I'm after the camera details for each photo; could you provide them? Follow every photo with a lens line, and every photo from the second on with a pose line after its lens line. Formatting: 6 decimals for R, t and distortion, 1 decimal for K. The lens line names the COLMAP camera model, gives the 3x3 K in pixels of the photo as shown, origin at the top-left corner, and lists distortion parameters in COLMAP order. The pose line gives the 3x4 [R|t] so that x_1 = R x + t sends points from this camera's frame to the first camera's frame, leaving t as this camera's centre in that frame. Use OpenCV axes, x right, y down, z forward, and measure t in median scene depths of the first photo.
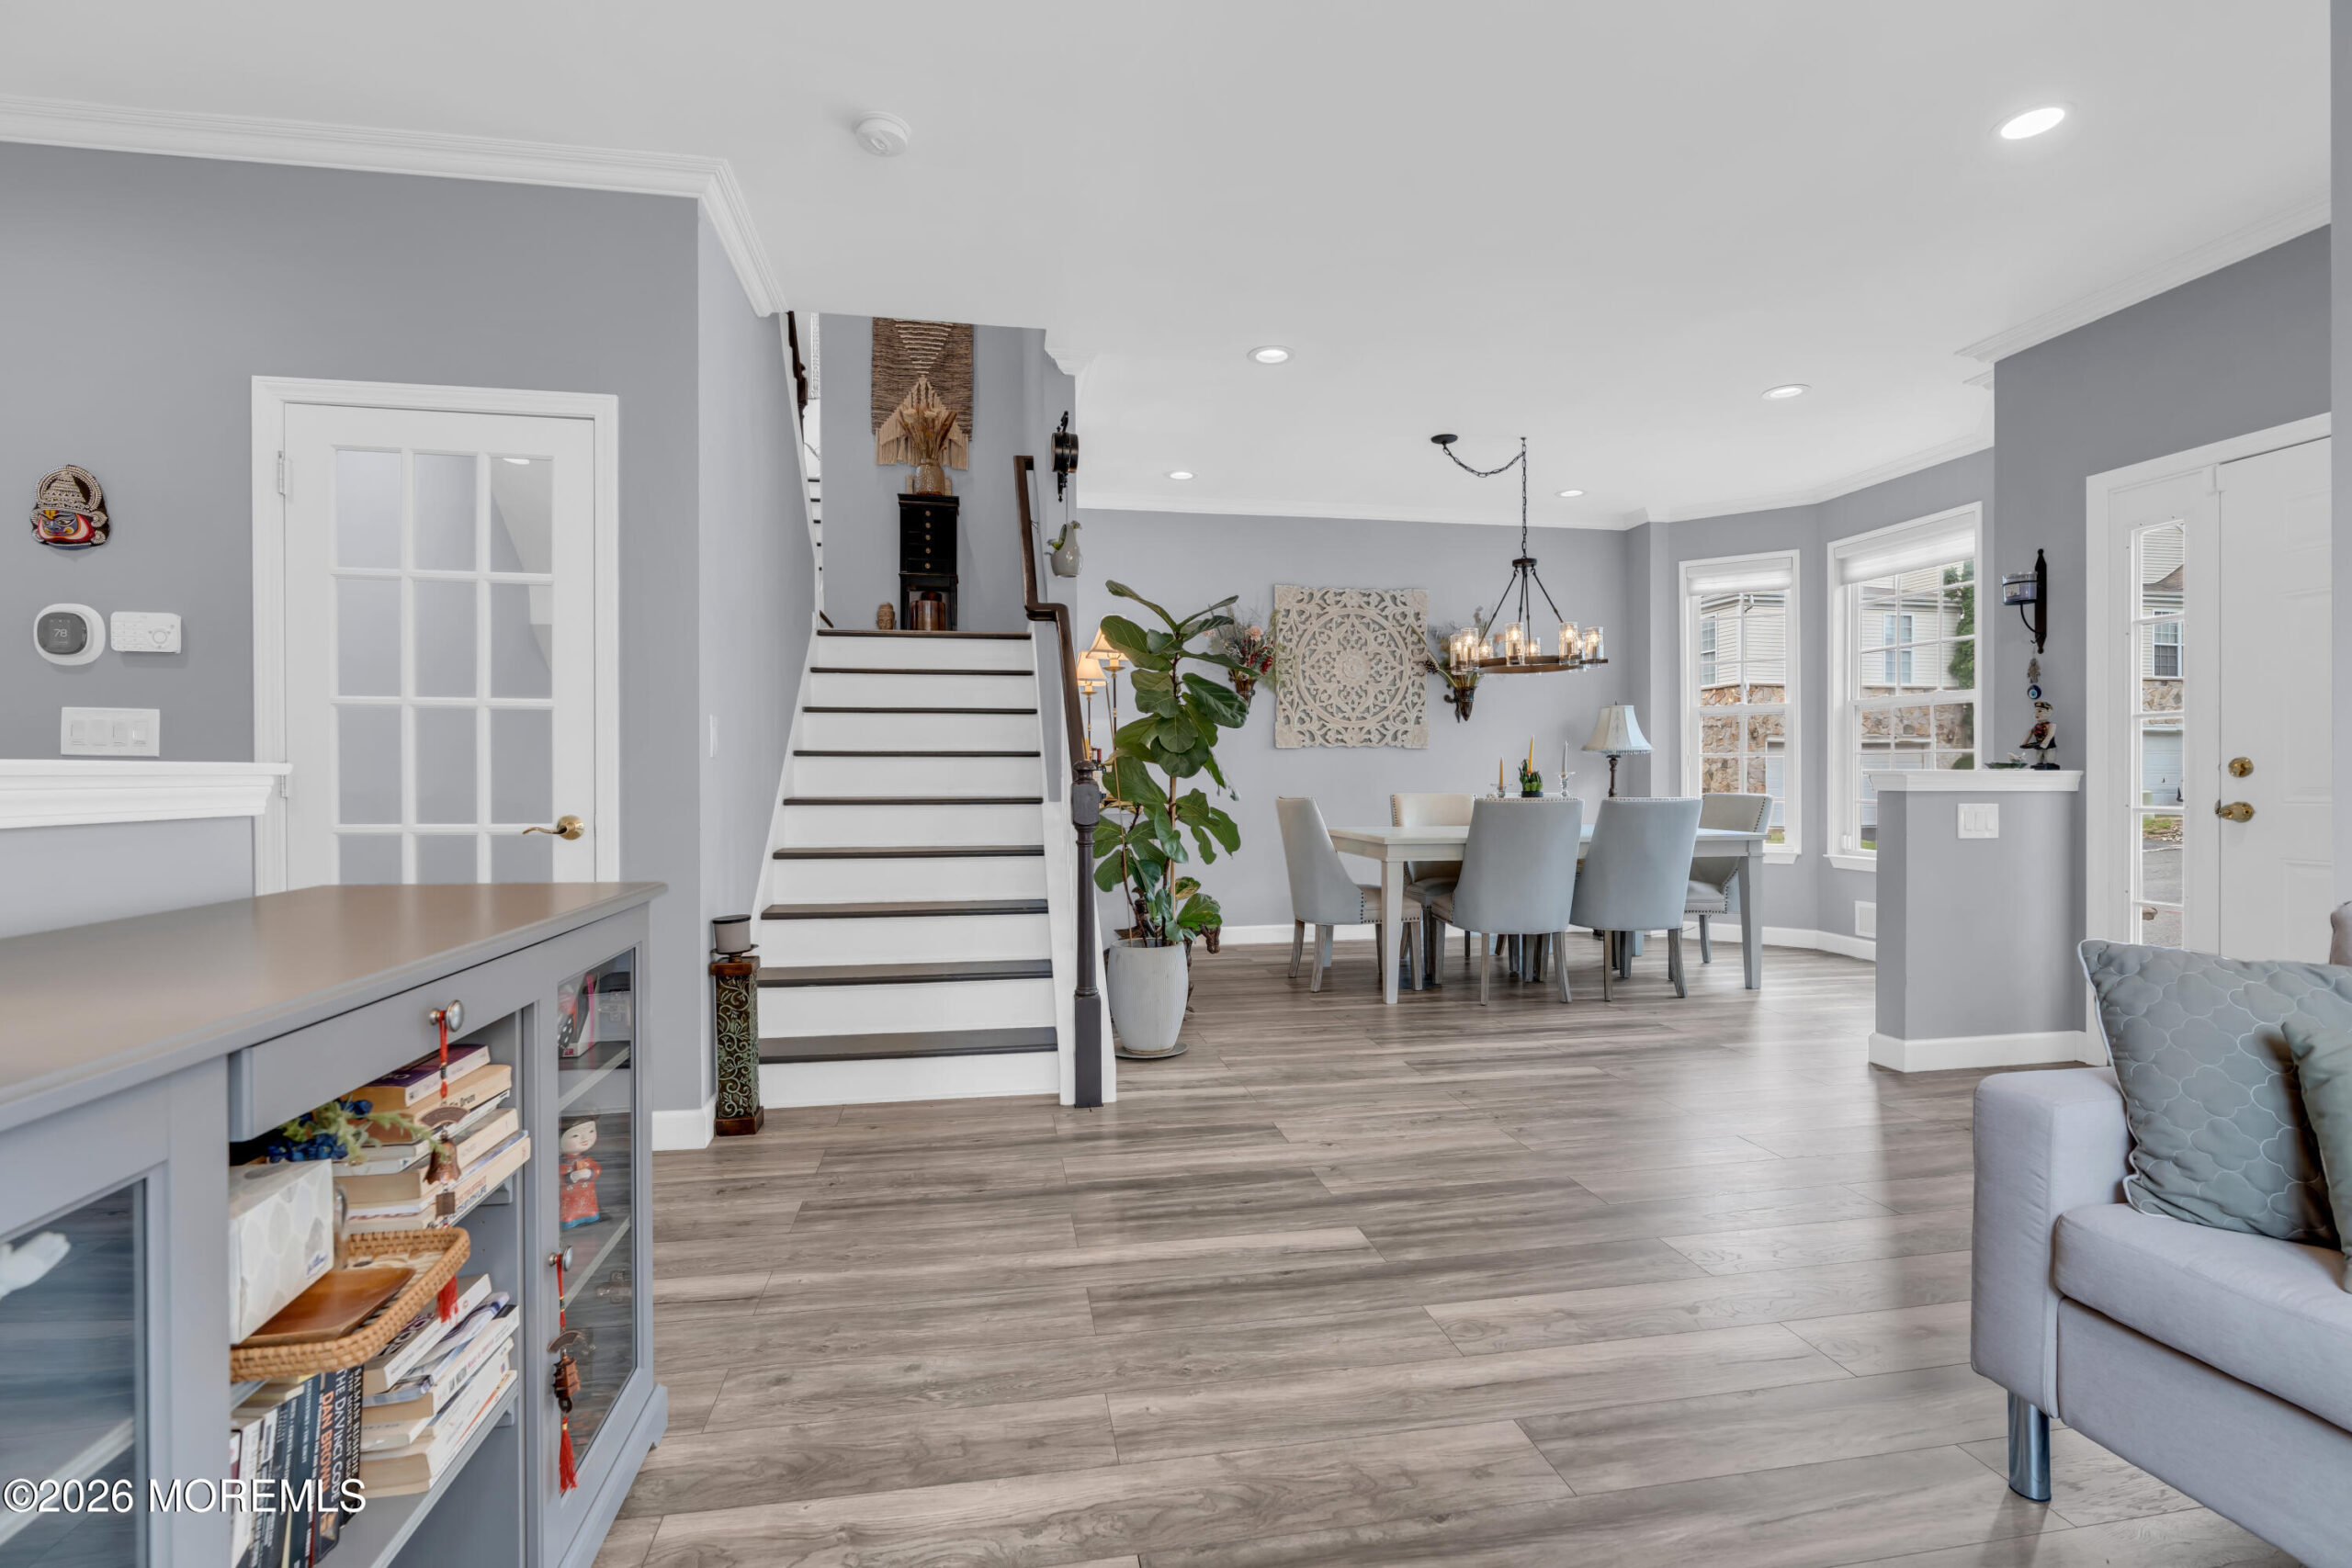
lens RADIAL K [[1064.0, 0, 1177.3], [0, 1064.0, 770.9], [0, 0, 1]] dist [-0.016327, 0.004783]
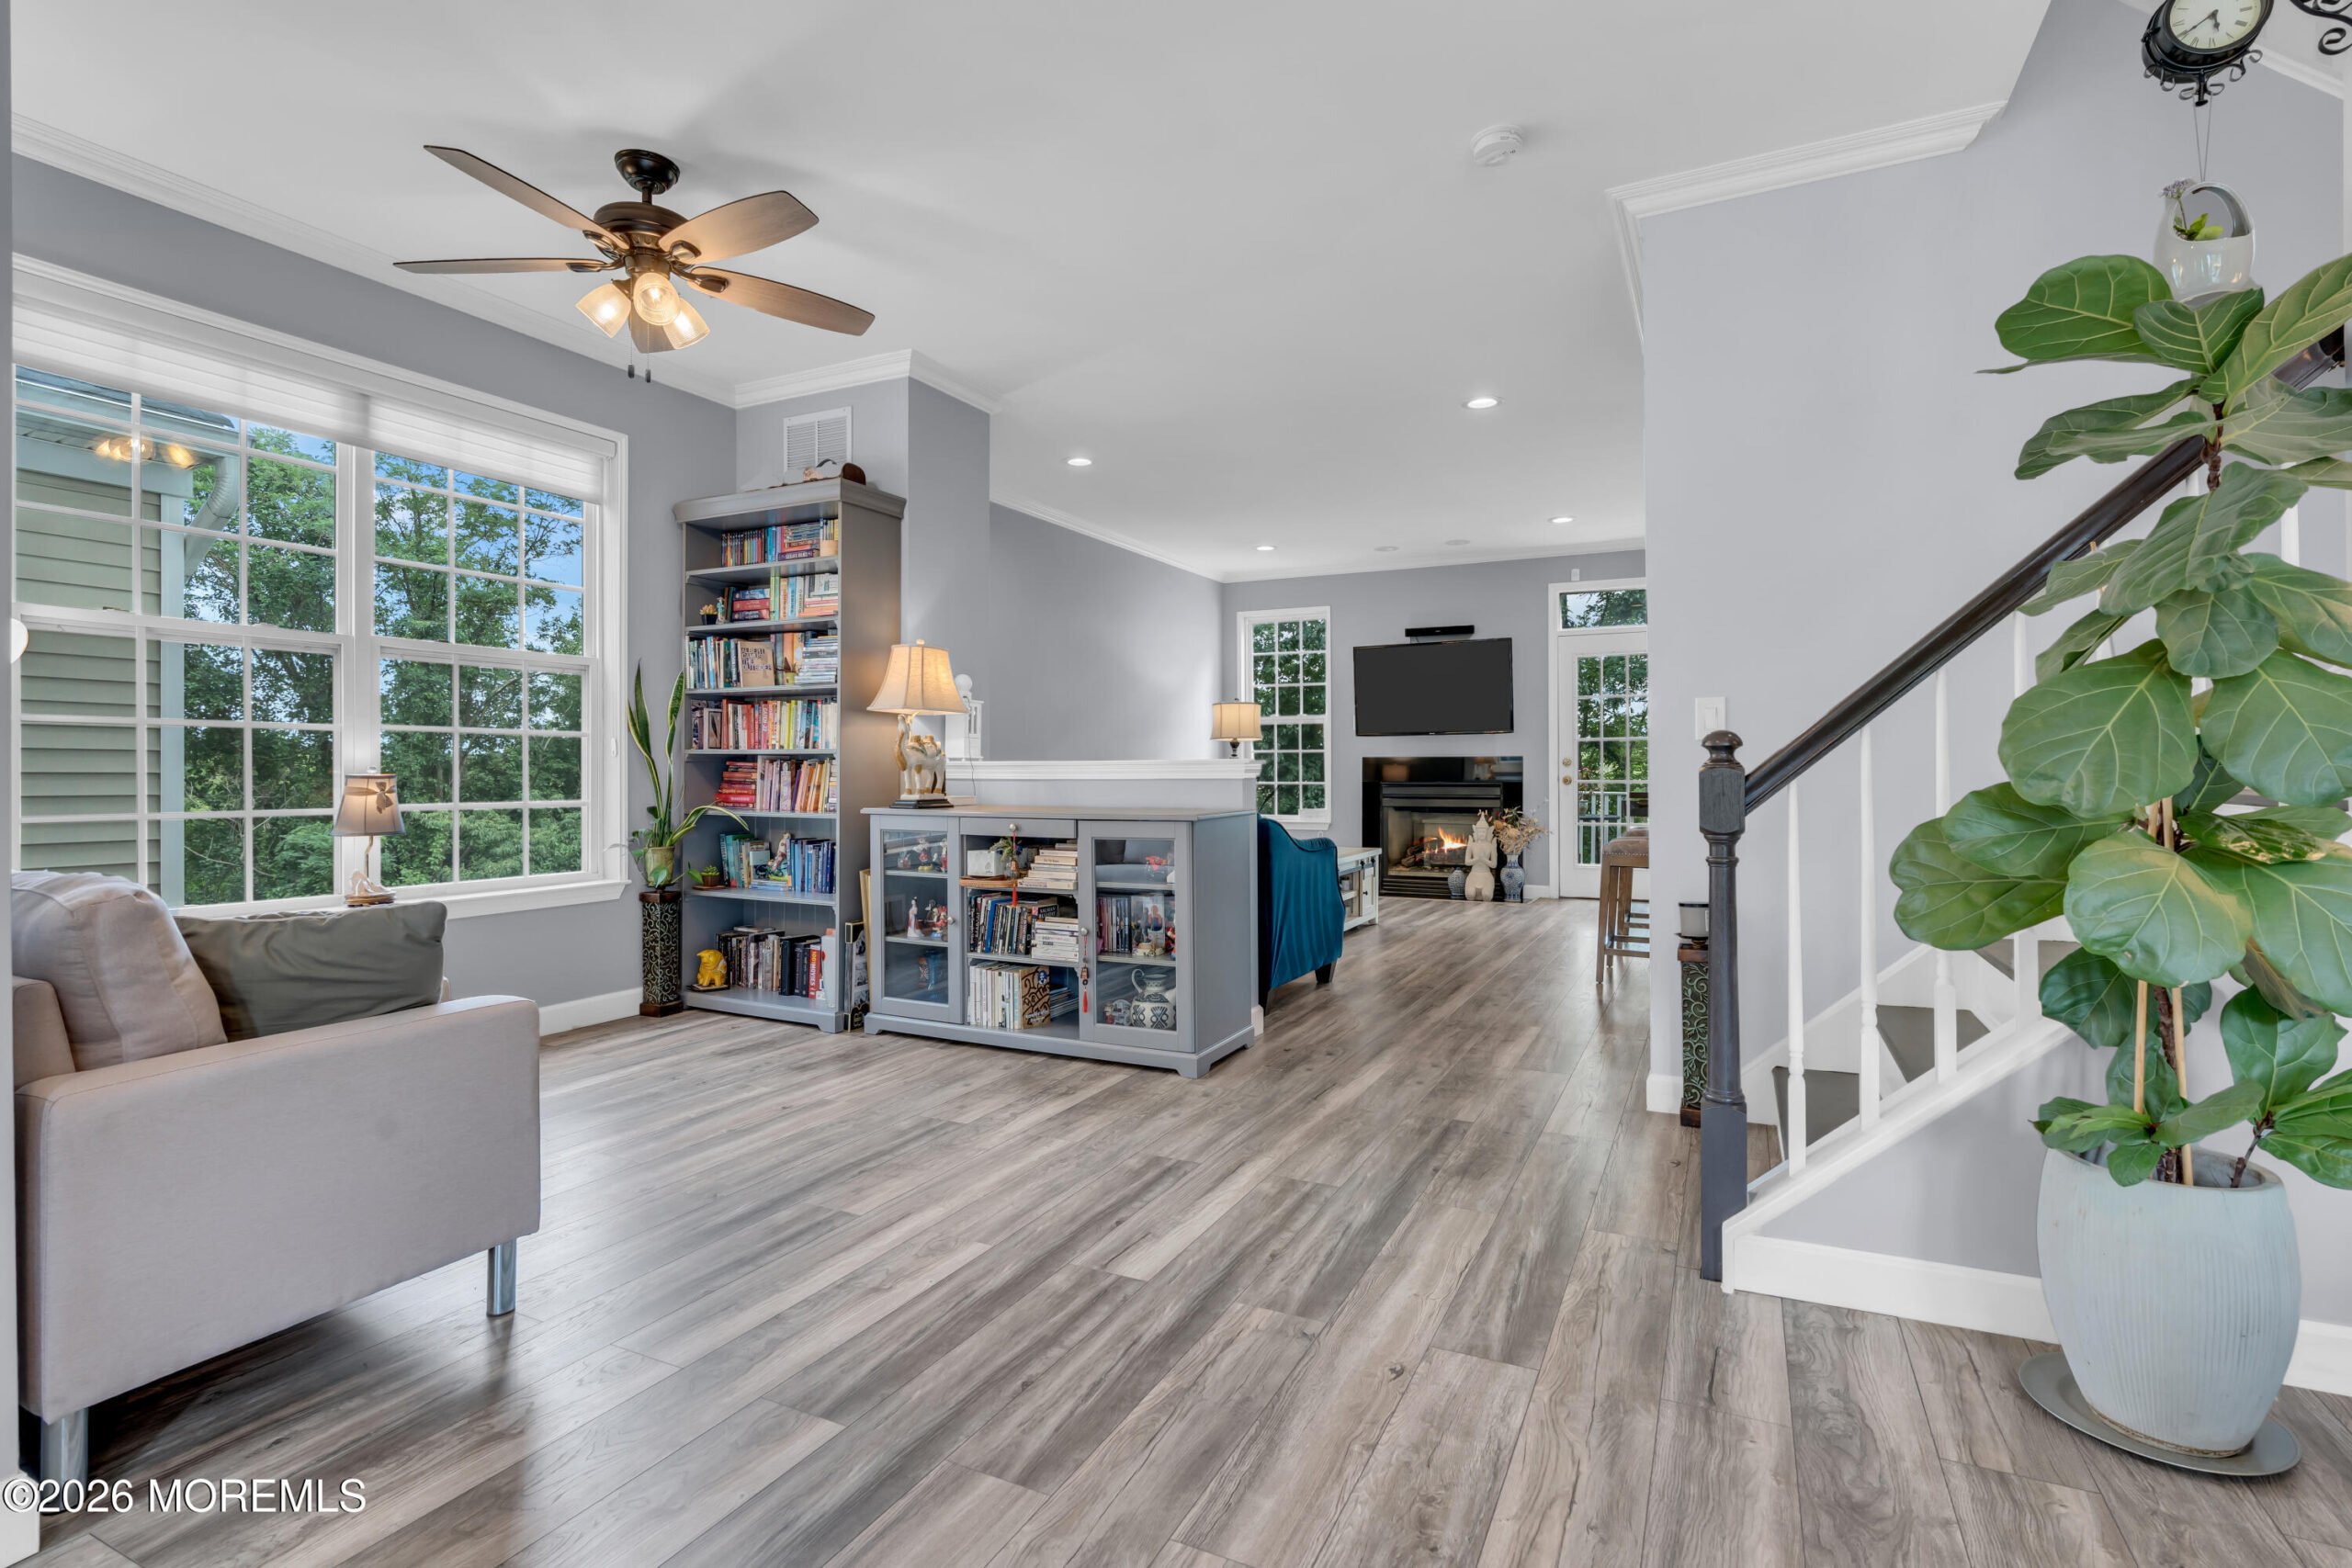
lens RADIAL K [[1064.0, 0, 1177.3], [0, 1064.0, 770.9], [0, 0, 1]] dist [-0.016327, 0.004783]
pose [[-0.586177, 0.005339, -0.810166, 0.935113], [0.009627, 0.999954, -0.000376, 0.011871], [0.810126, -0.008020, -0.586201, 1.671299]]
